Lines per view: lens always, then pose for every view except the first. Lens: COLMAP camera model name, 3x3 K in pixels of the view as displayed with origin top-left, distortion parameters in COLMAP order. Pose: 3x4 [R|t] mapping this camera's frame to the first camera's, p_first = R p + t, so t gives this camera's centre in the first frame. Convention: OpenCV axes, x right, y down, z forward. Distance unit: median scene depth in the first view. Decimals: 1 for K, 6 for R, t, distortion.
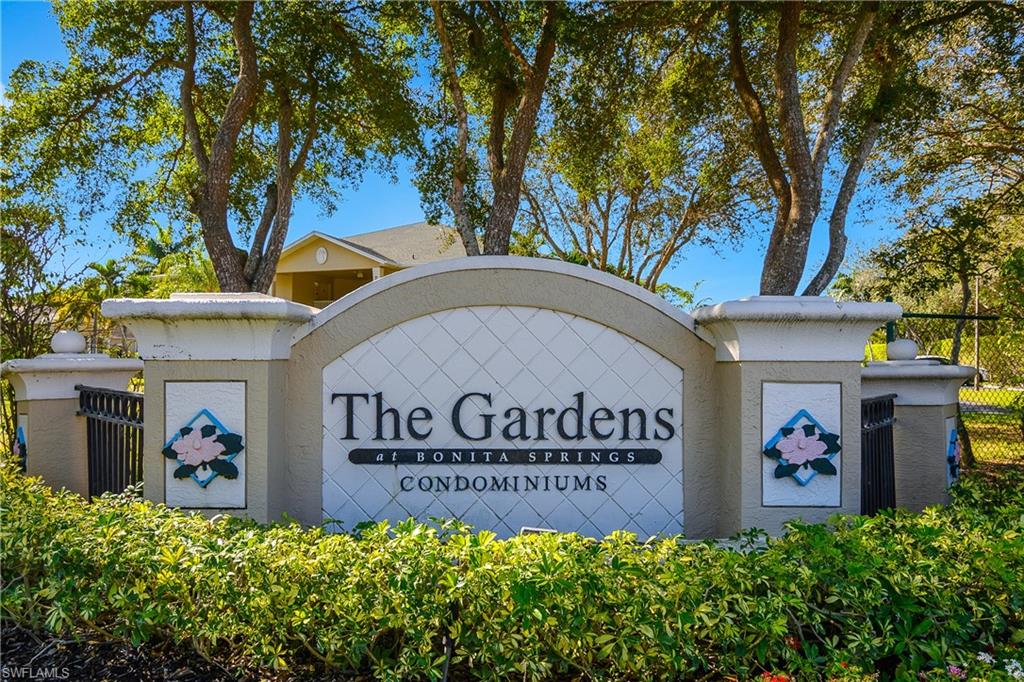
lens RADIAL K [[615.9, 0, 510.7], [0, 615.9, 349.0], [0, 0, 1]] dist [-0.009183, -0.000864]
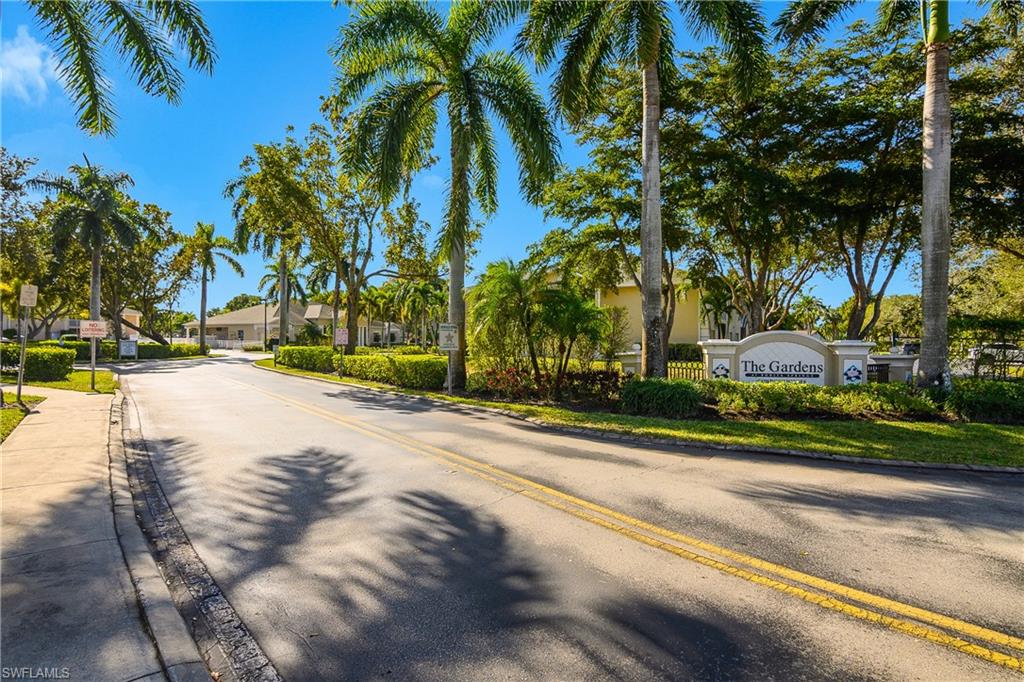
lens RADIAL K [[557.3, 0, 514.1], [0, 557.3, 340.2], [0, 0, 1]] dist [0.001314, -0.000306]
pose [[0.983699, 0.001568, -0.179817, -1.211689], [0.001573, 0.999849, 0.017323, -0.158248], [0.179817, -0.017323, 0.983548, -3.386586]]
